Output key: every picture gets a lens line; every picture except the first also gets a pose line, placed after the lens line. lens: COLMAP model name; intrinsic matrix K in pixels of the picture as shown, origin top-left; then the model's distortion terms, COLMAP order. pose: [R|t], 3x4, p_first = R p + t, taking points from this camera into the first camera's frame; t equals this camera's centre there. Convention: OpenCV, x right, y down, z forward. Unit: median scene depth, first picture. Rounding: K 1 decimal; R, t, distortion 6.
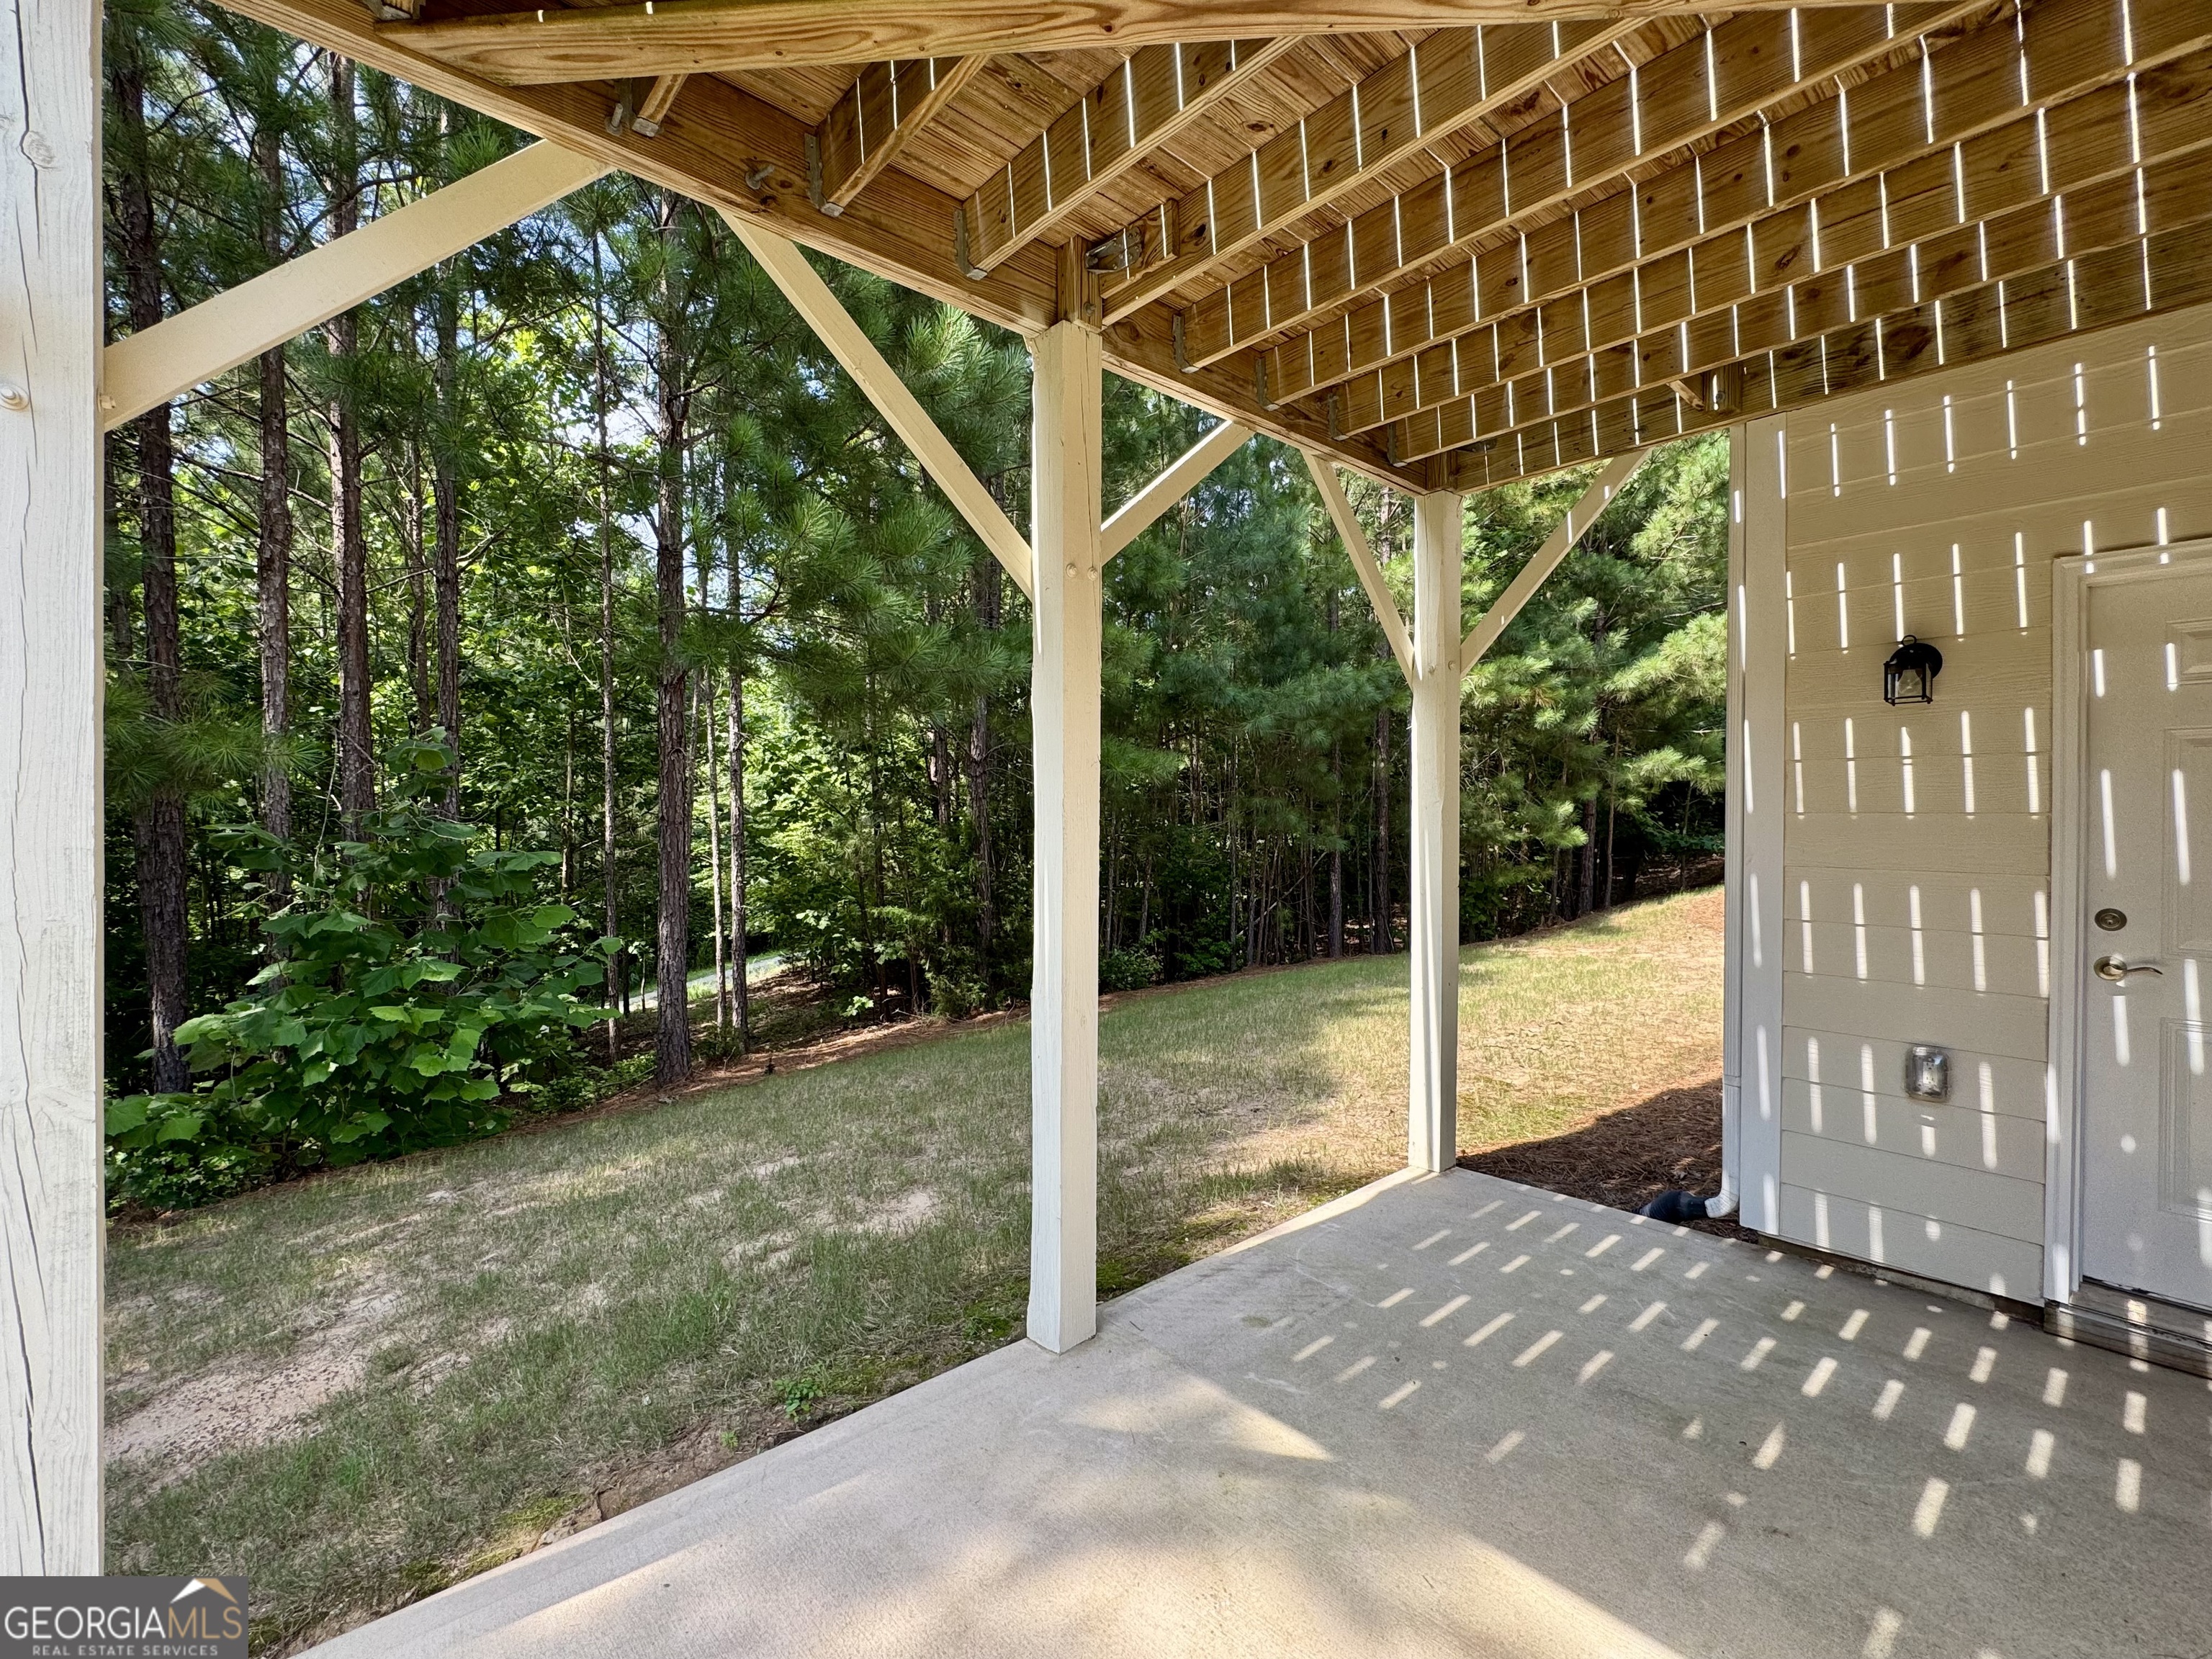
lens RADIAL K [[973.3, 0, 1107.7], [0, 973.3, 820.6], [0, 0, 1]] dist [0.000169, 0.000626]
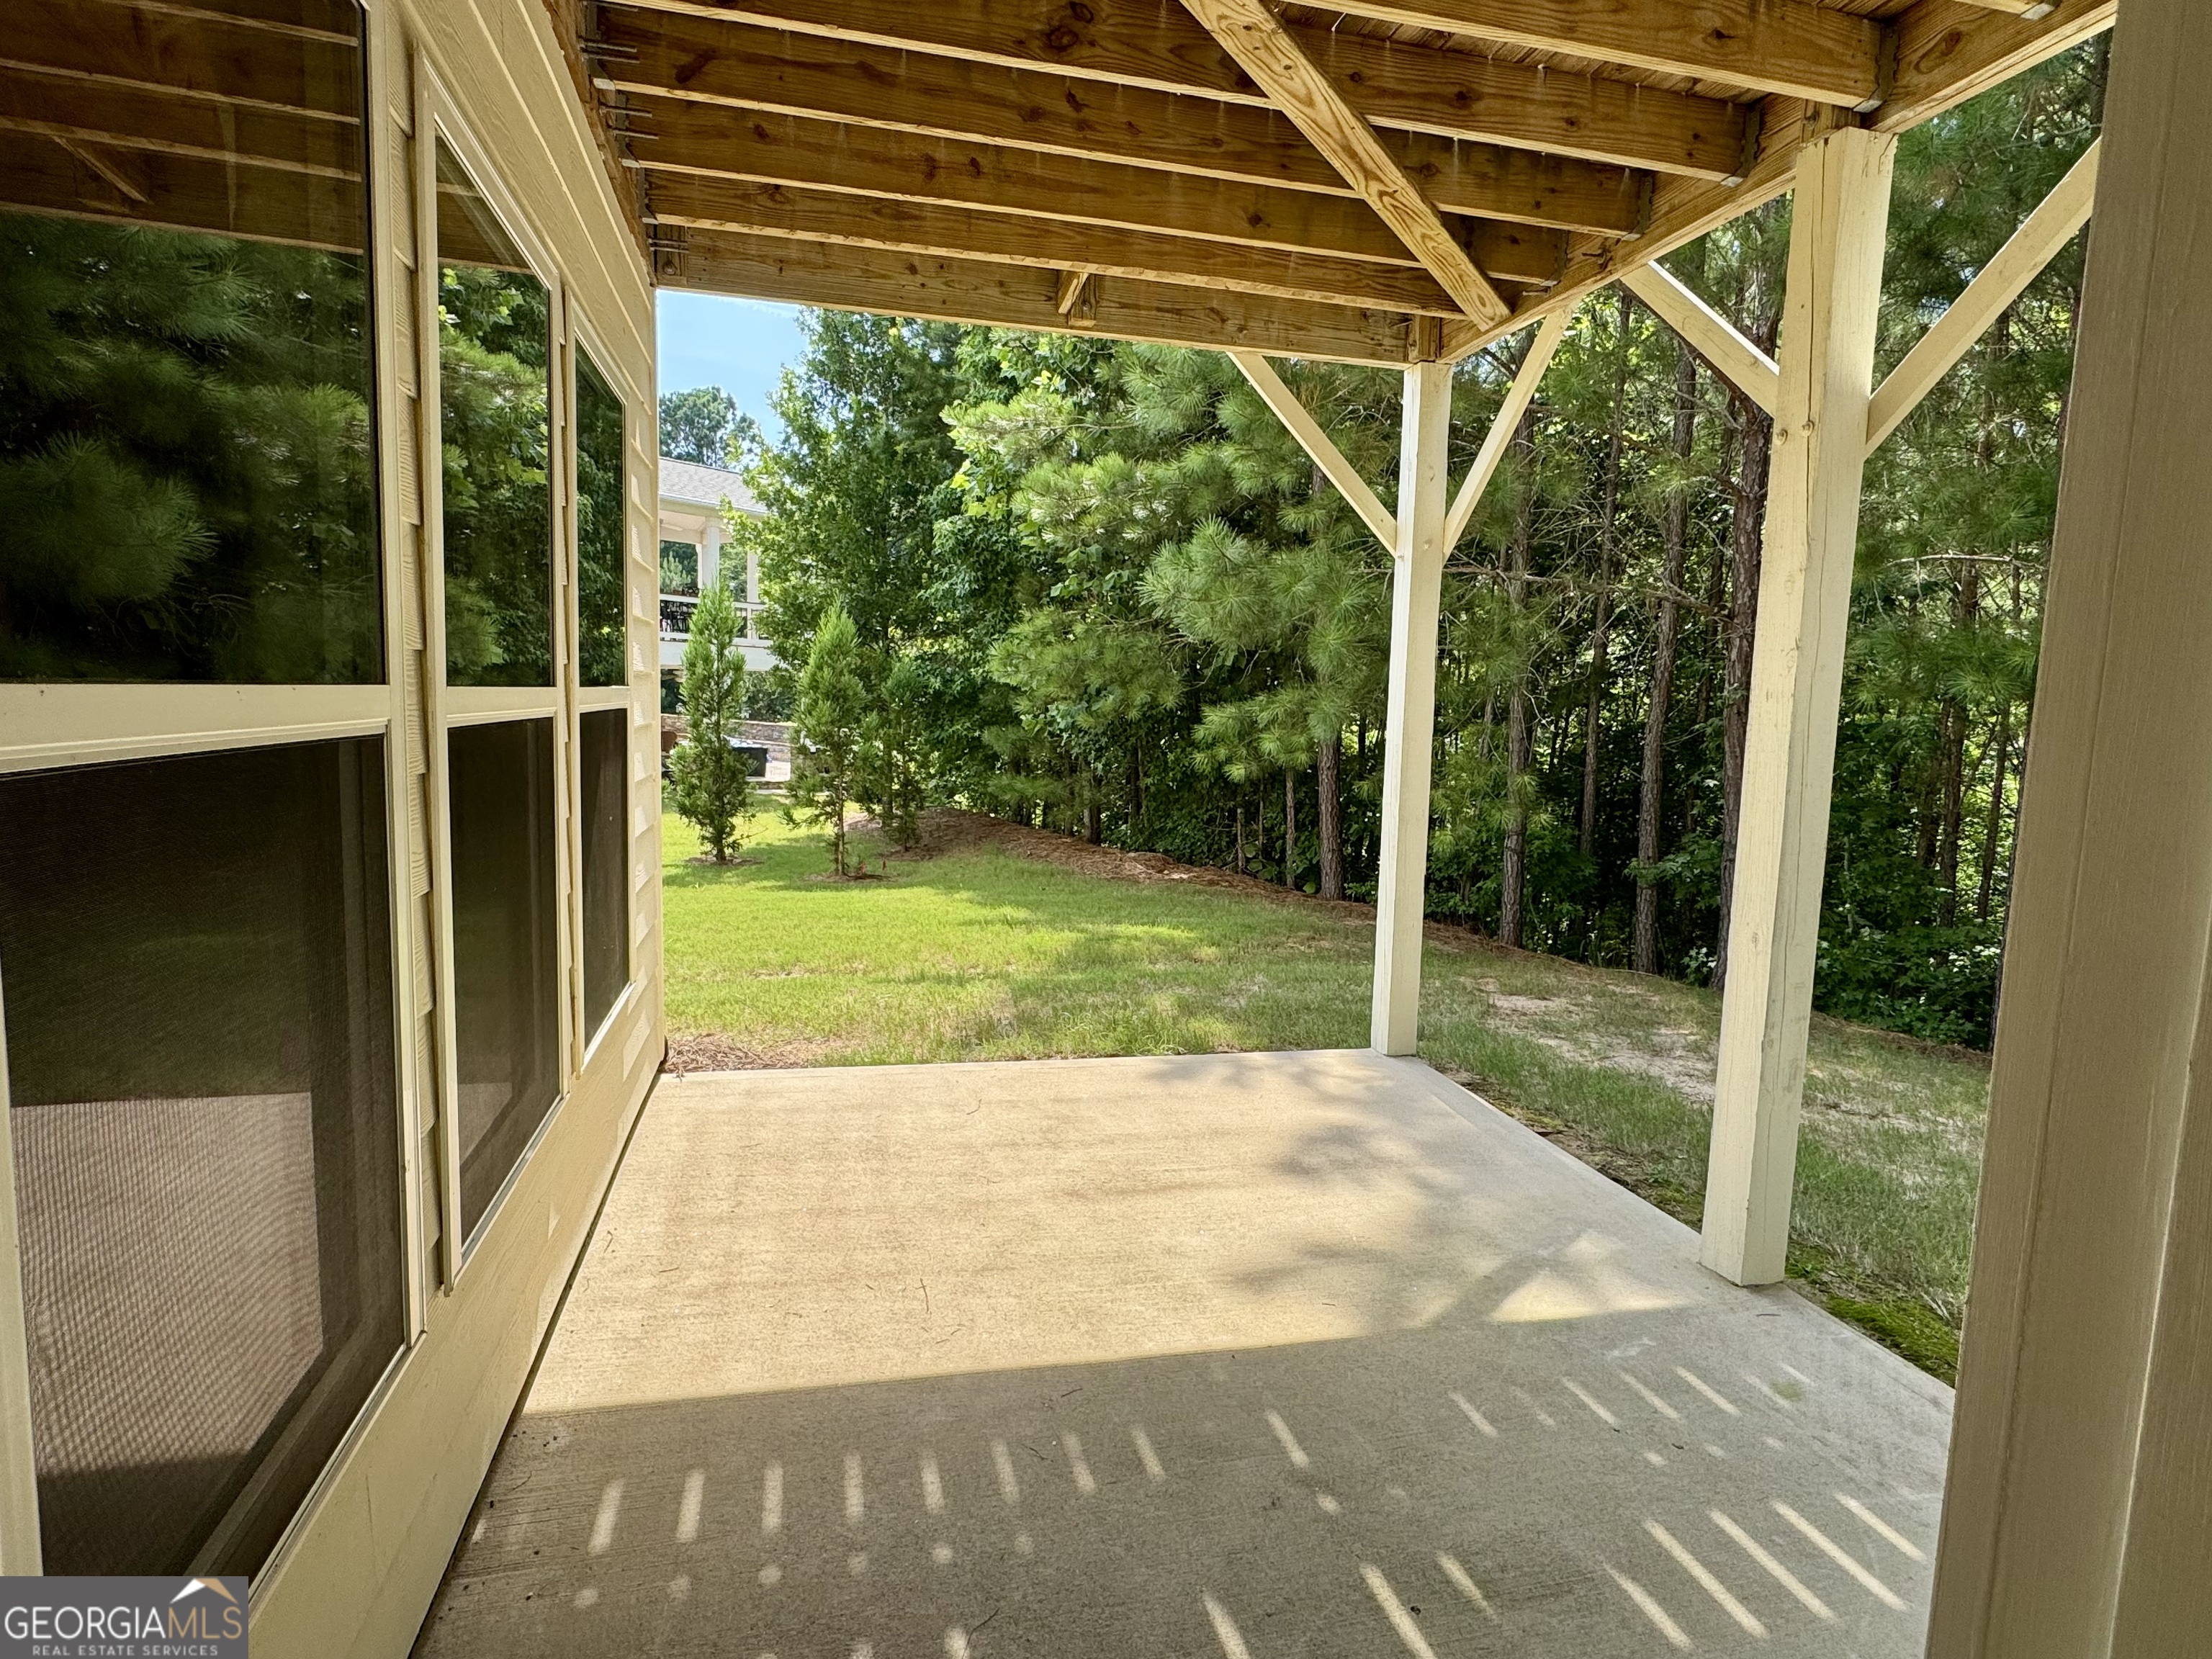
lens RADIAL K [[1164.6, 0, 1112.4], [0, 1164.6, 826.0], [0, 0, 1]] dist [-0.000458, 0.000047]
pose [[-0.488808, 0.073373, -0.869301, 0.440004], [-0.040694, 0.993454, 0.106735, 0.008260], [0.871442, 0.087548, -0.482622, 0.359694]]
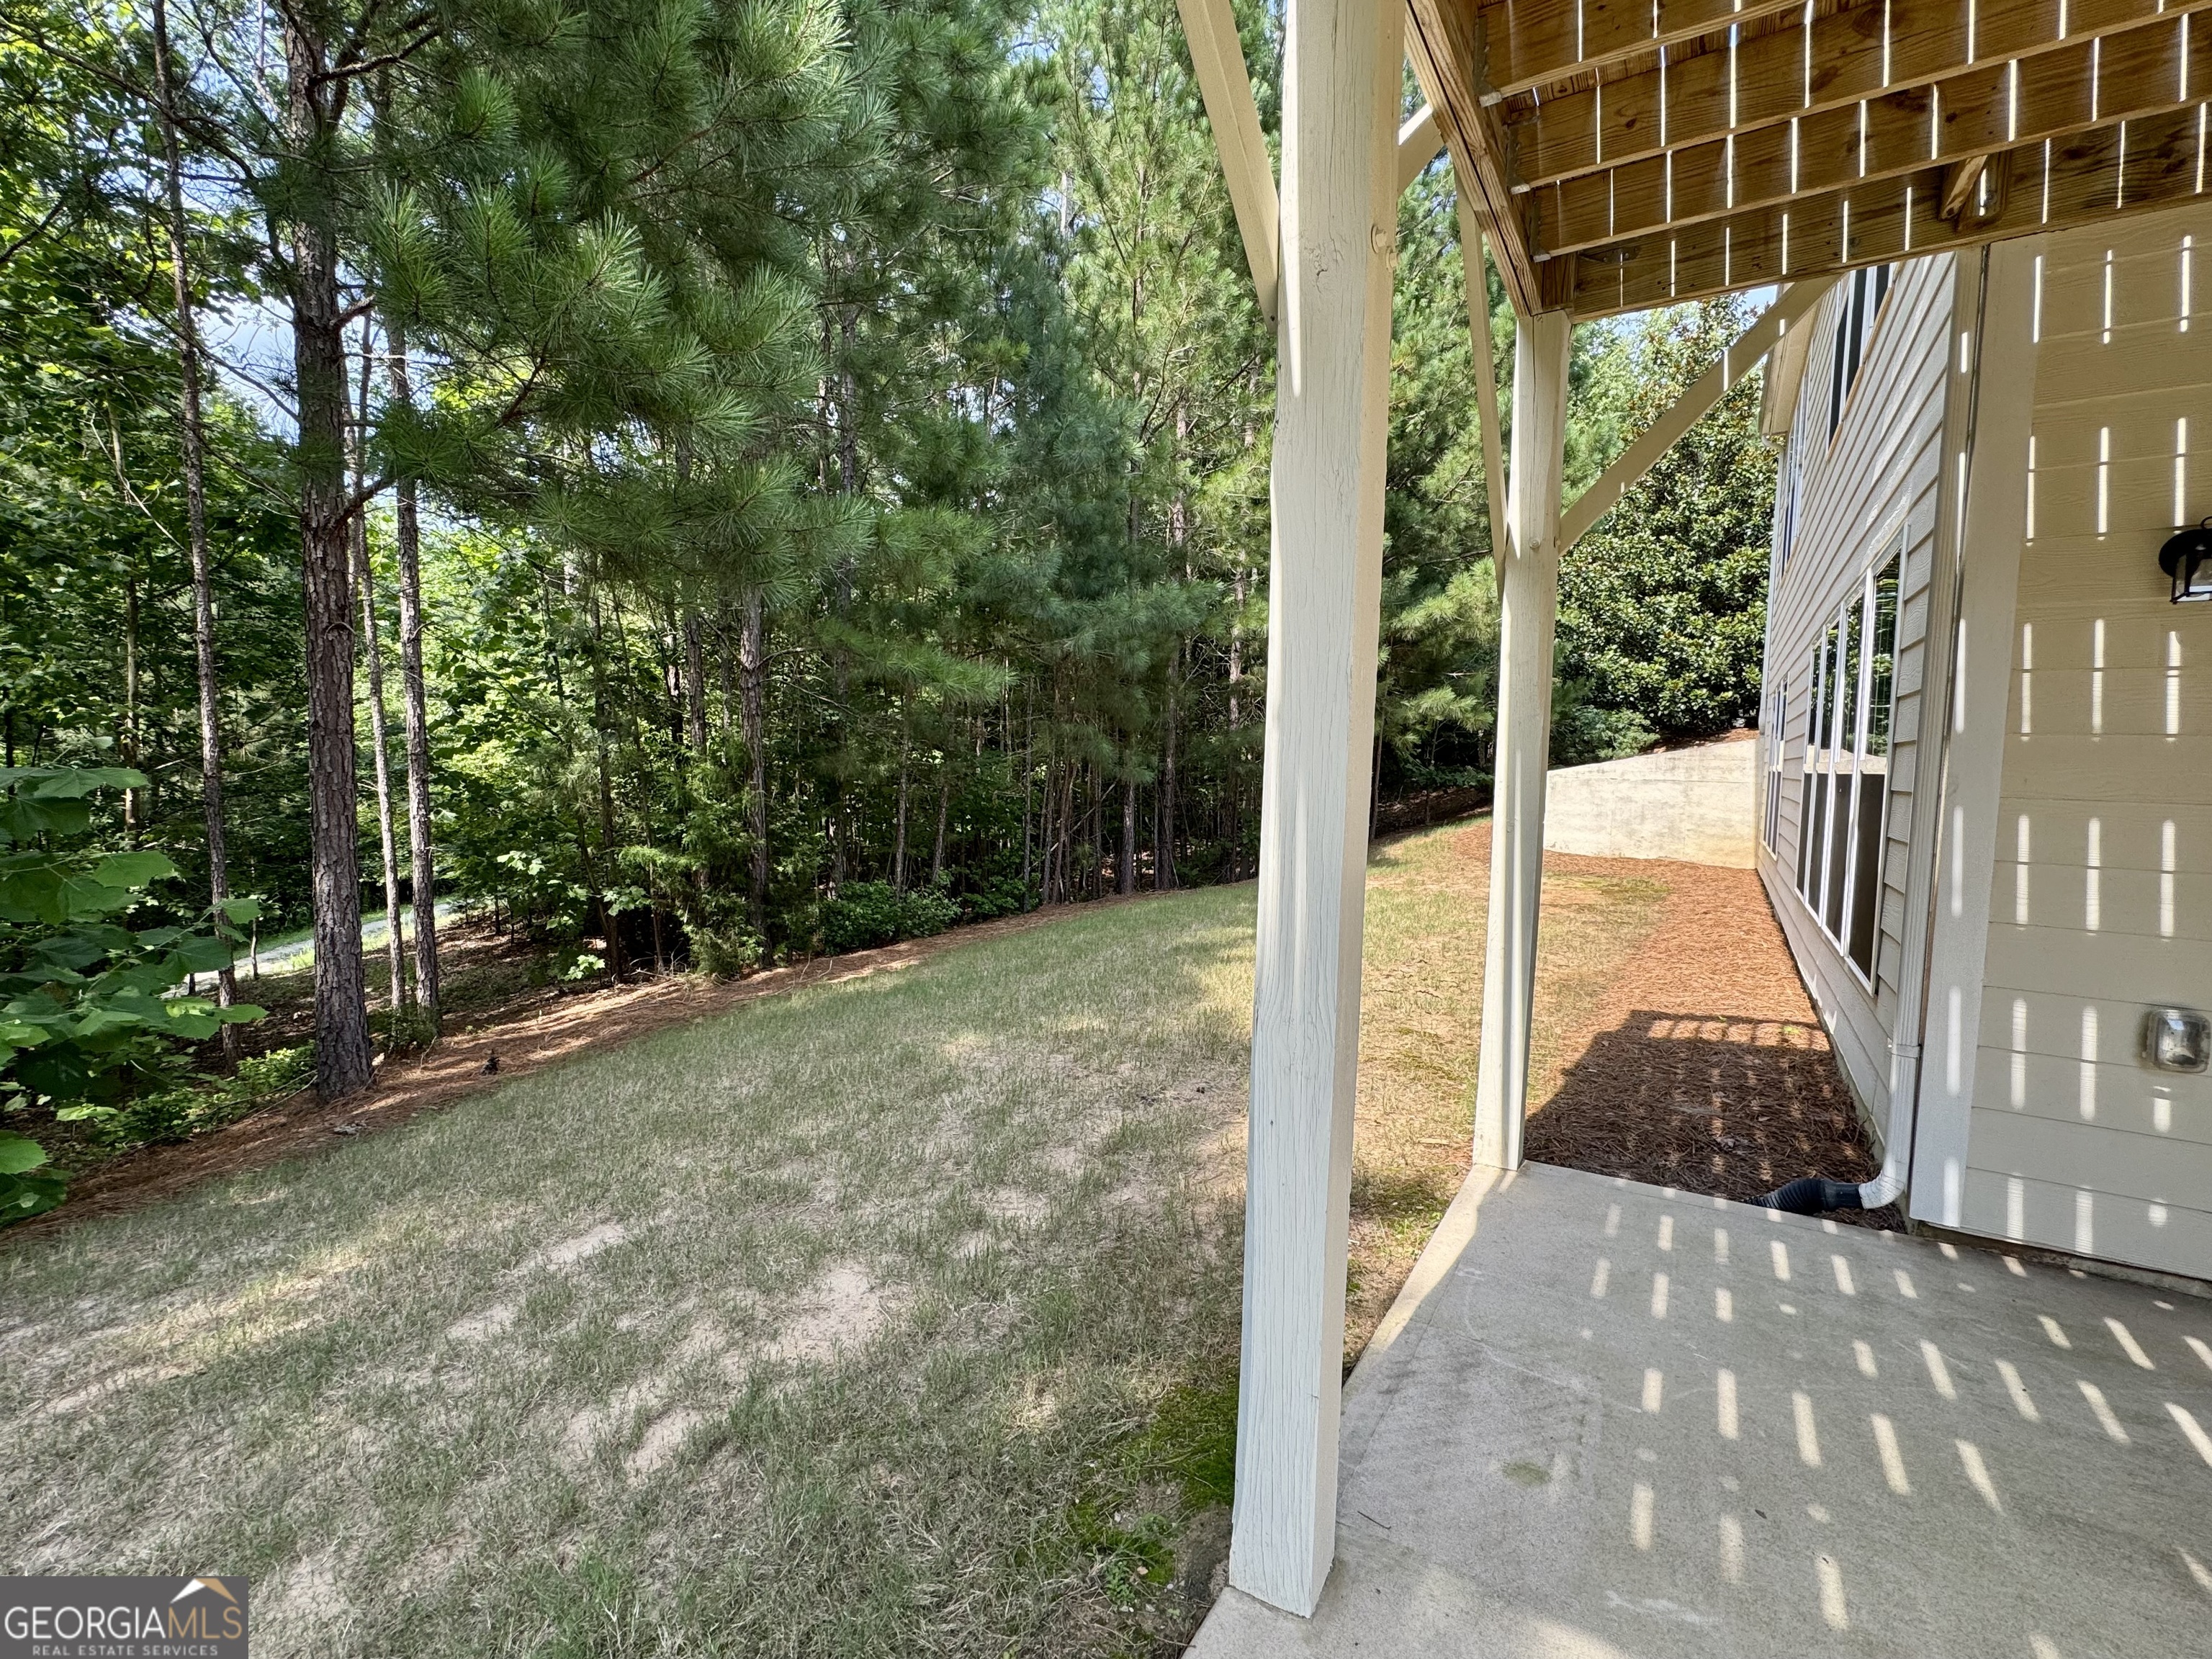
lens RADIAL K [[973.3, 0, 1107.7], [0, 973.3, 820.6], [0, 0, 1]] dist [0.000169, 0.000626]
pose [[0.959118, -0.001487, 0.283003, -0.119564], [-0.017751, 0.997701, 0.065405, 0.011150], [-0.282449, -0.067755, 0.956886, 0.181535]]
